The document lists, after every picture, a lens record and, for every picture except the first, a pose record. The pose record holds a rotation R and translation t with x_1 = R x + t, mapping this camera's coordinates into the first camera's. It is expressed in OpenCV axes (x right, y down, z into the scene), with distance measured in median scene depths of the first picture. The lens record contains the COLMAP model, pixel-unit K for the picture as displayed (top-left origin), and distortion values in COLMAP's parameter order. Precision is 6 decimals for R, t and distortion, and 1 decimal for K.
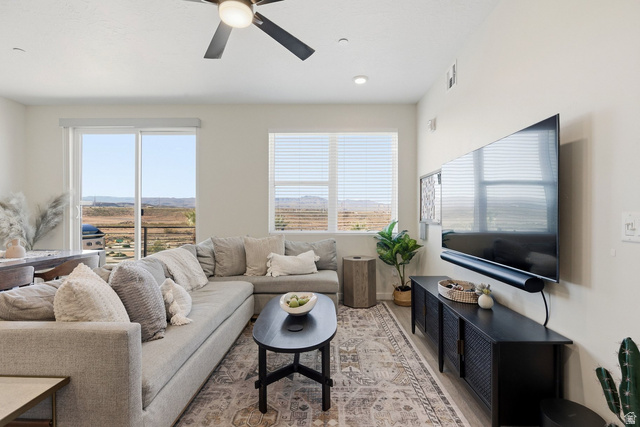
lens RADIAL K [[291.5, 0, 322.3], [0, 291.5, 214.4], [0, 0, 1]] dist [0.001620, 0.000040]
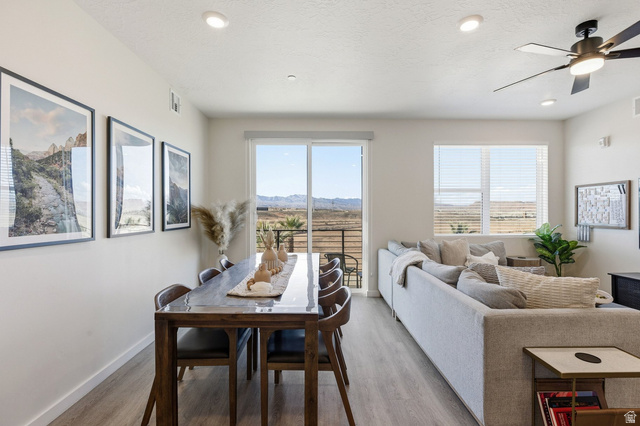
lens RADIAL K [[293.9, 0, 322.6], [0, 293.9, 212.7], [0, 0, 1]] dist [-0.002902, -0.000397]
pose [[0.999133, -0.003451, 0.041480, -0.749444], [0.003523, 0.999992, -0.001655, -0.027265], [-0.041474, 0.001799, 0.999138, -0.109496]]
